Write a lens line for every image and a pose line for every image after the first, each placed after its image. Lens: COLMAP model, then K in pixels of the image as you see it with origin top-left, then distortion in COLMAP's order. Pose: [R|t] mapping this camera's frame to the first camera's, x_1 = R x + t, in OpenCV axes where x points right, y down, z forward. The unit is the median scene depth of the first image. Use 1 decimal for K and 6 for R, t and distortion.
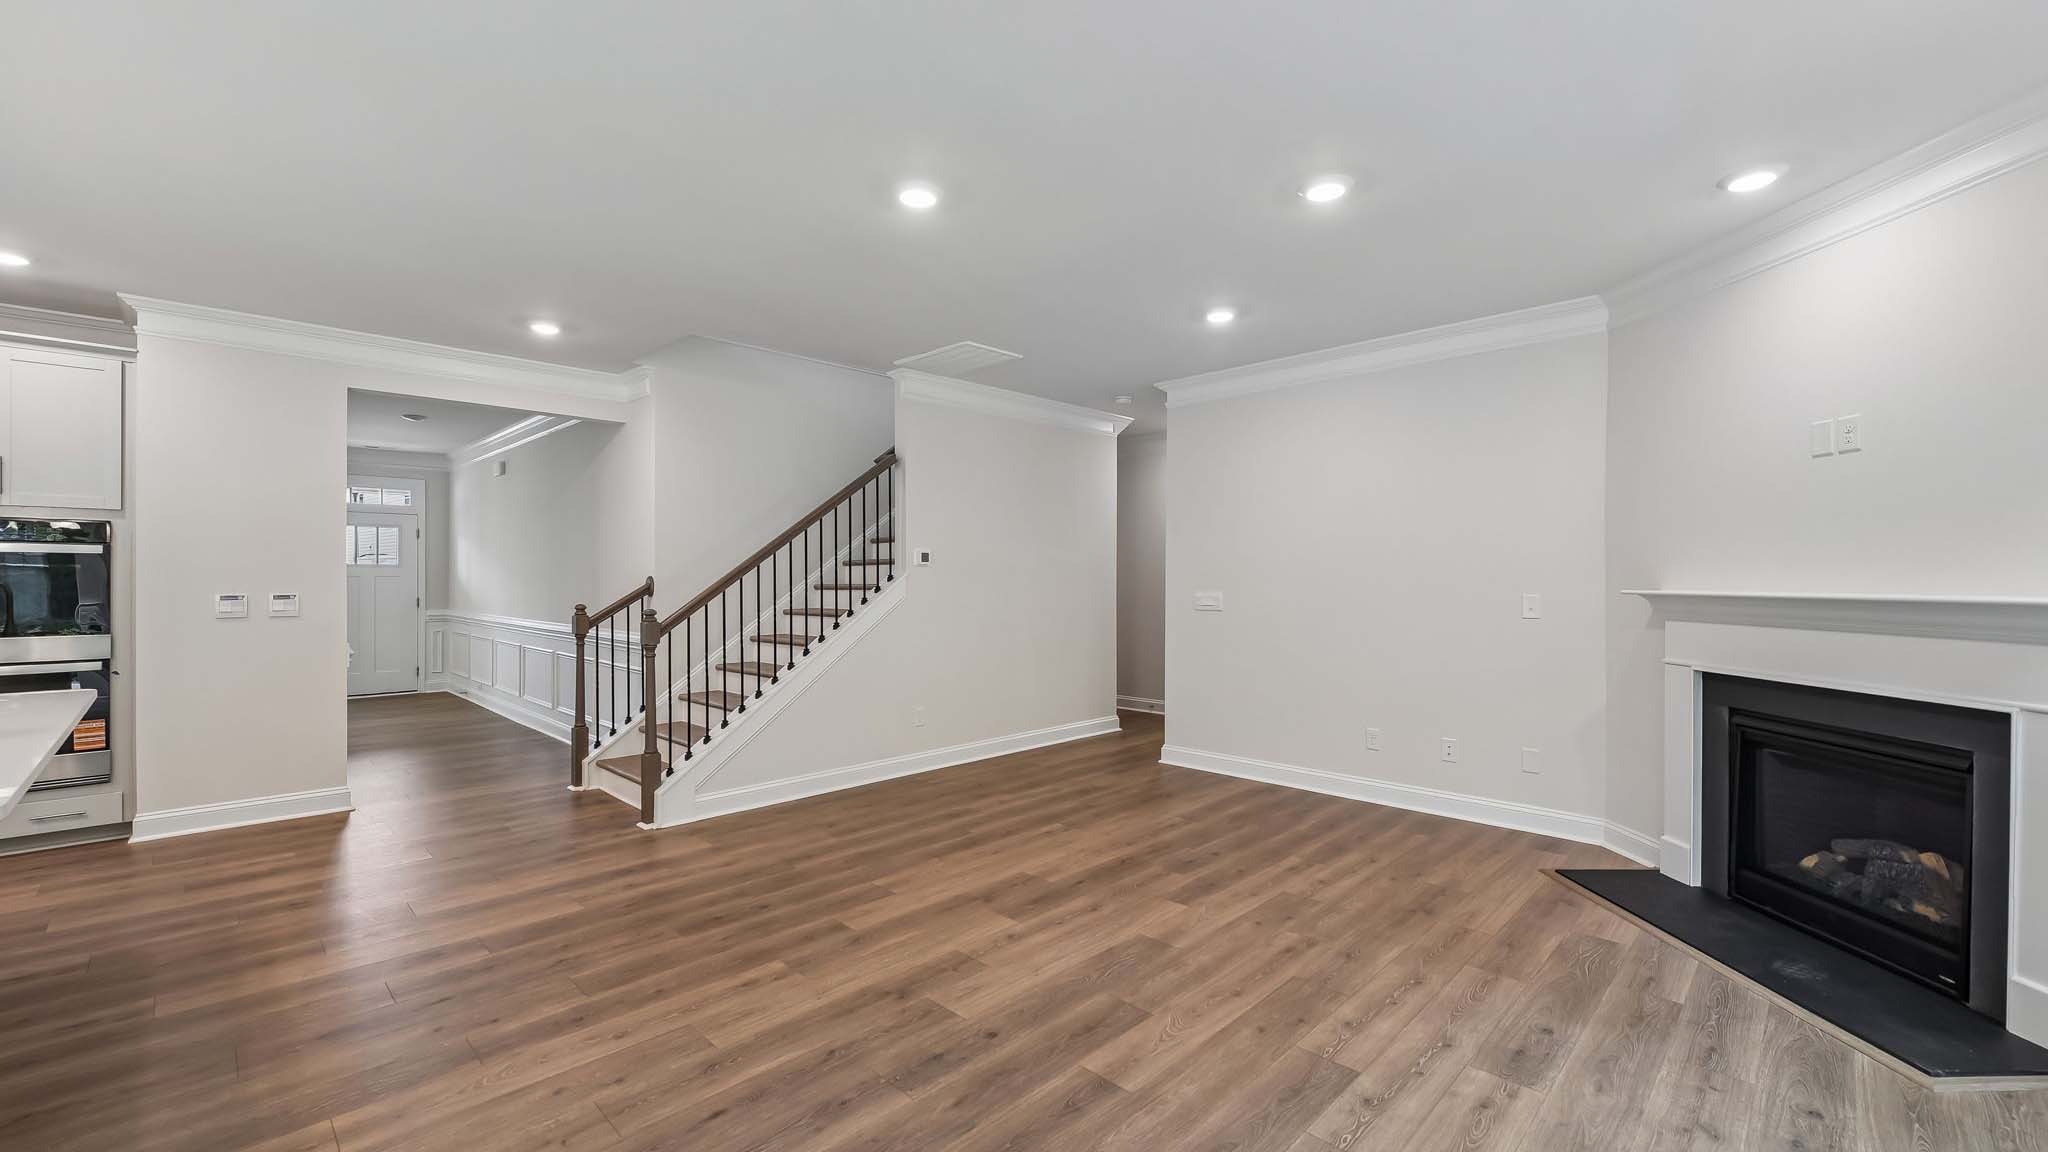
lens RADIAL K [[838.8, 0, 1012.5], [0, 838.8, 568.8], [0, 0, 1]] dist [0.010970, -0.000297]
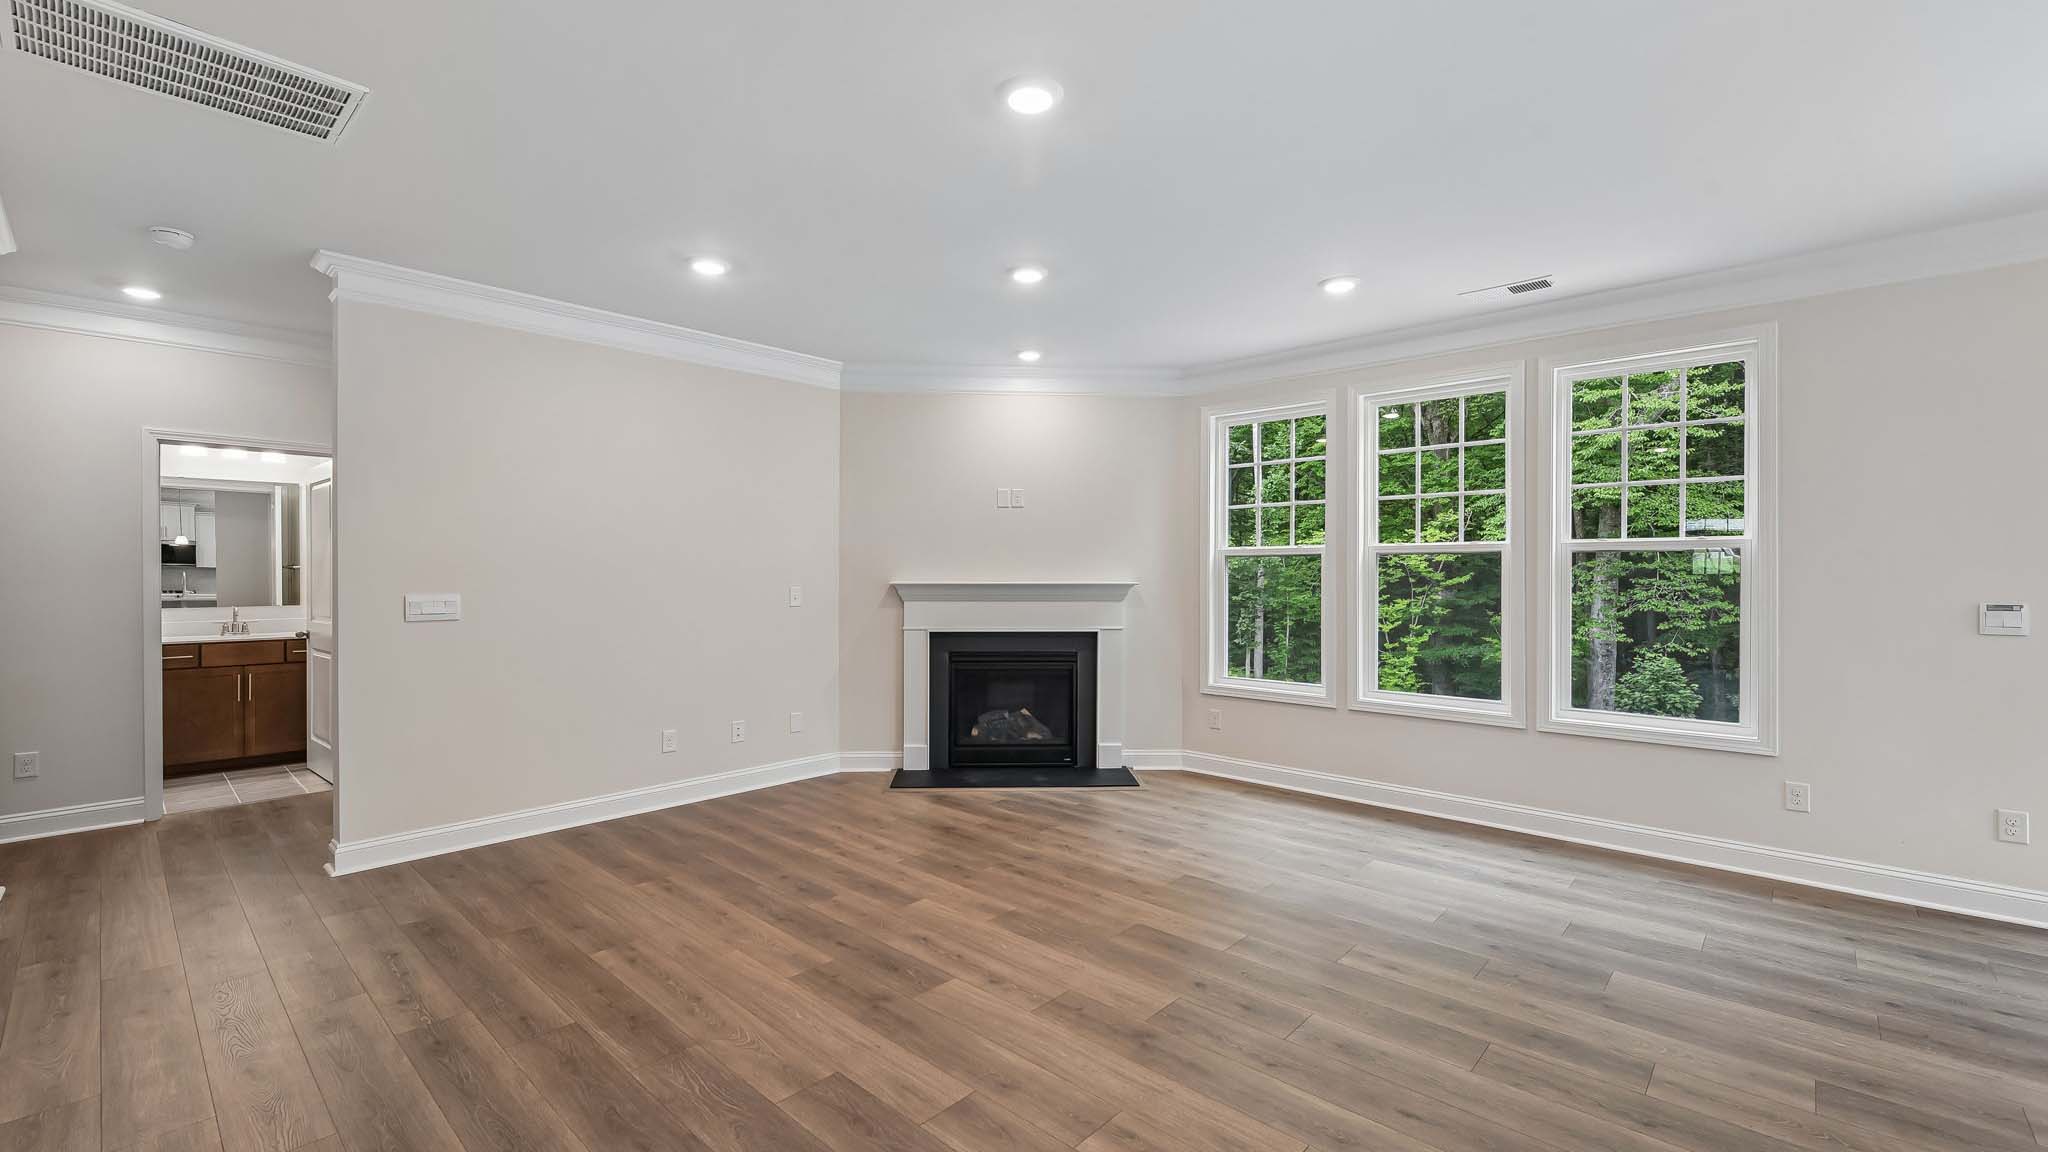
lens RADIAL K [[836.4, 0, 1024.0], [0, 836.4, 576.0], [0, 0, 1]] dist [-0.000759, -0.000197]
pose [[-0.038970, -0.004259, 0.999231, -0.821371], [-0.011345, 0.999928, 0.003820, 0.002043], [-0.999176, -0.011187, -0.039015, 0.929287]]
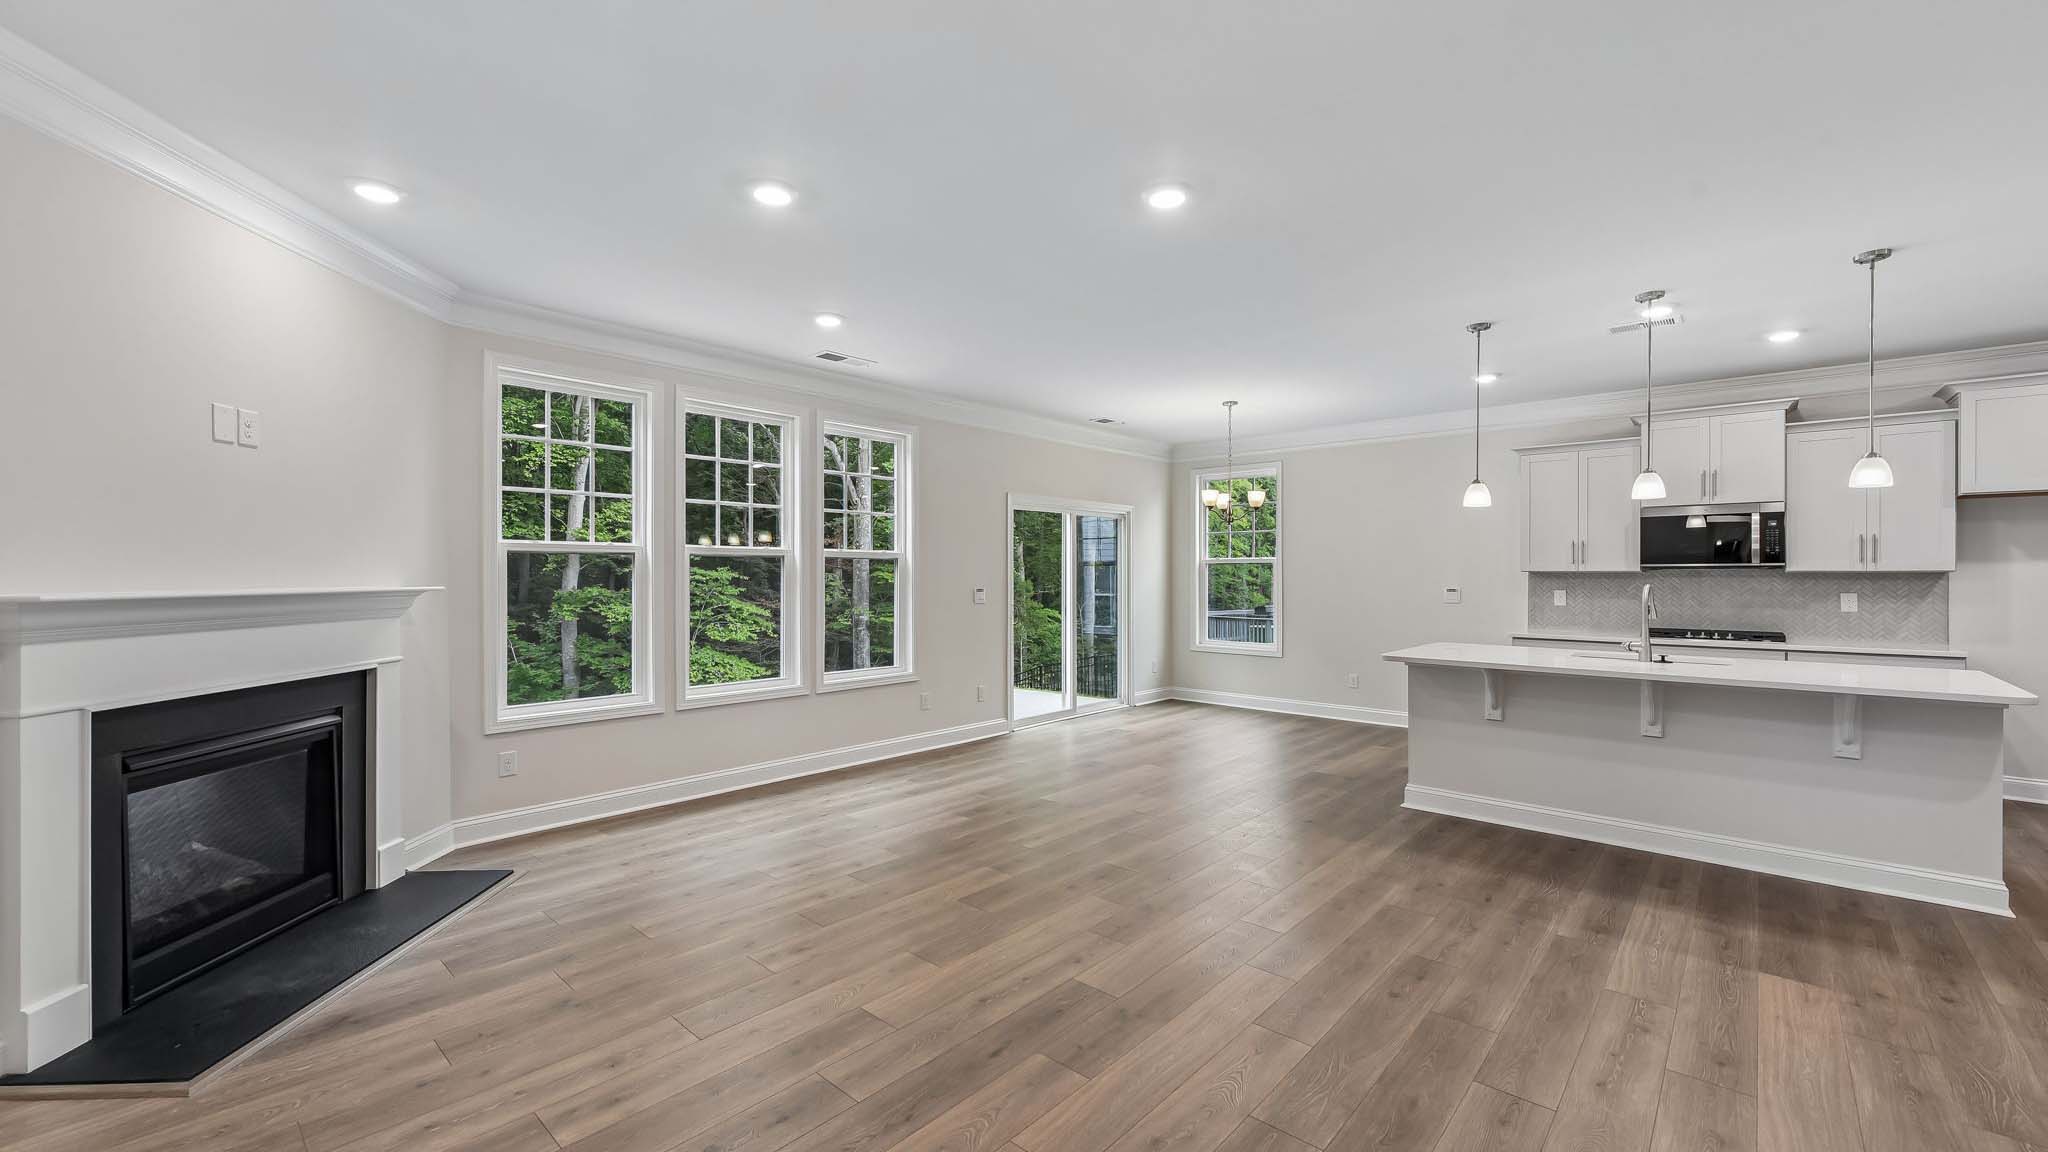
lens RADIAL K [[836.4, 0, 1024.0], [0, 836.4, 576.0], [0, 0, 1]] dist [-0.000759, -0.000197]
pose [[-0.998474, -0.003803, -0.055096, 0.103623], [-0.003435, 0.999971, -0.006763, 0.008418], [0.055120, -0.006564, -0.998458, 1.793193]]
